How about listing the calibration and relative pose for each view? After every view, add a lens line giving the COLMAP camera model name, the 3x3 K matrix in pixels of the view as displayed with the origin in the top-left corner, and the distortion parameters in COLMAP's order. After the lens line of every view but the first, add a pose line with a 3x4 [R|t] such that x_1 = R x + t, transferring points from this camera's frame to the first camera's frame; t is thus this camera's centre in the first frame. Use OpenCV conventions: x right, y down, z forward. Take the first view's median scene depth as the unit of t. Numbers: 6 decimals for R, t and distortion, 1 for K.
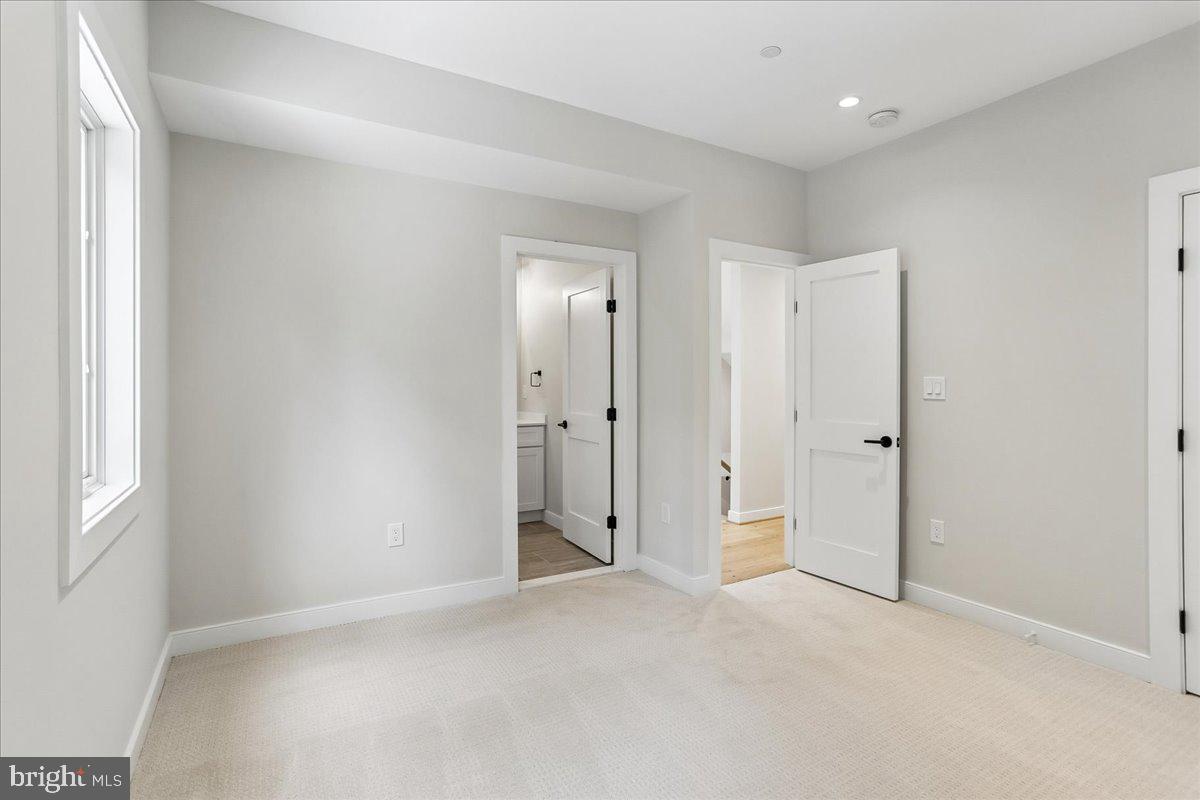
lens RADIAL K [[585.6, 0, 602.3], [0, 585.6, 389.8], [0, 0, 1]] dist [-0.003901, 0.002006]
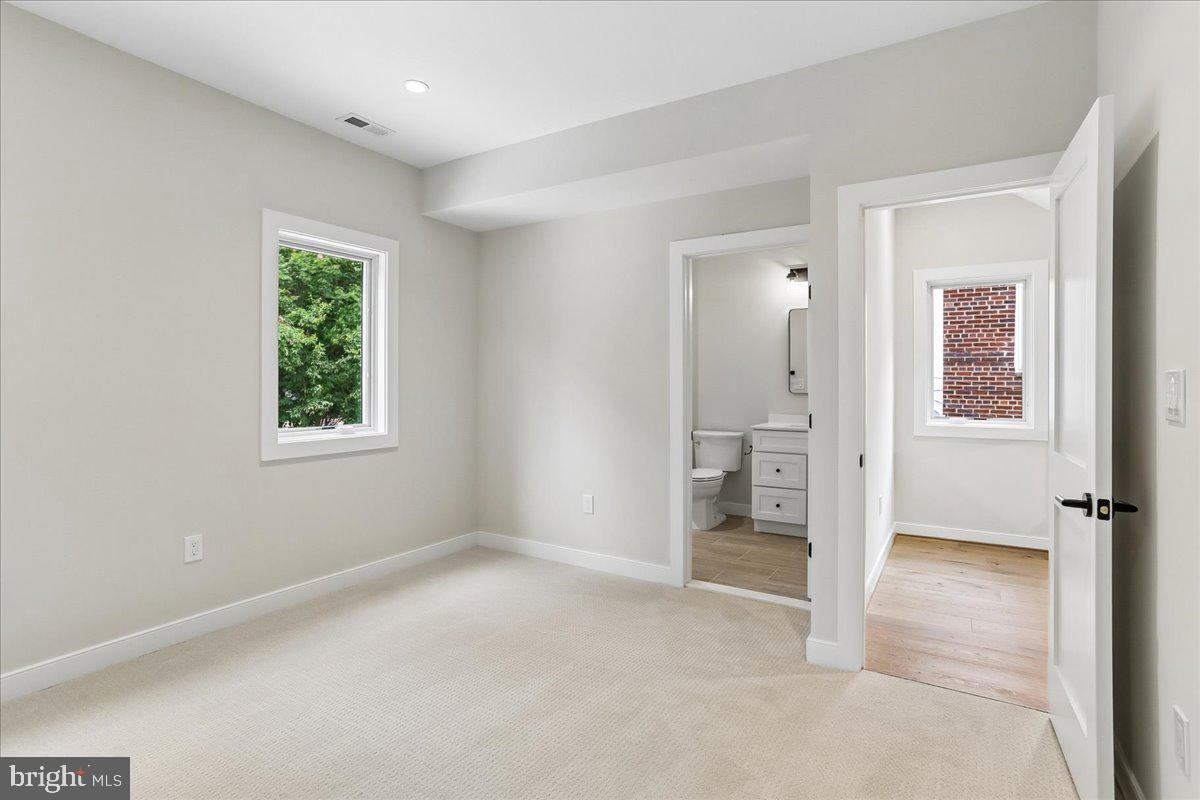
lens RADIAL K [[585.6, 0, 598.1], [0, 585.6, 379.0], [0, 0, 1]] dist [-0.003901, 0.002006]
pose [[0.489652, 0.003589, -0.871910, 0.676467], [-0.011413, 0.999932, -0.002293, -0.015026], [0.871843, 0.011074, 0.489660, 0.366298]]
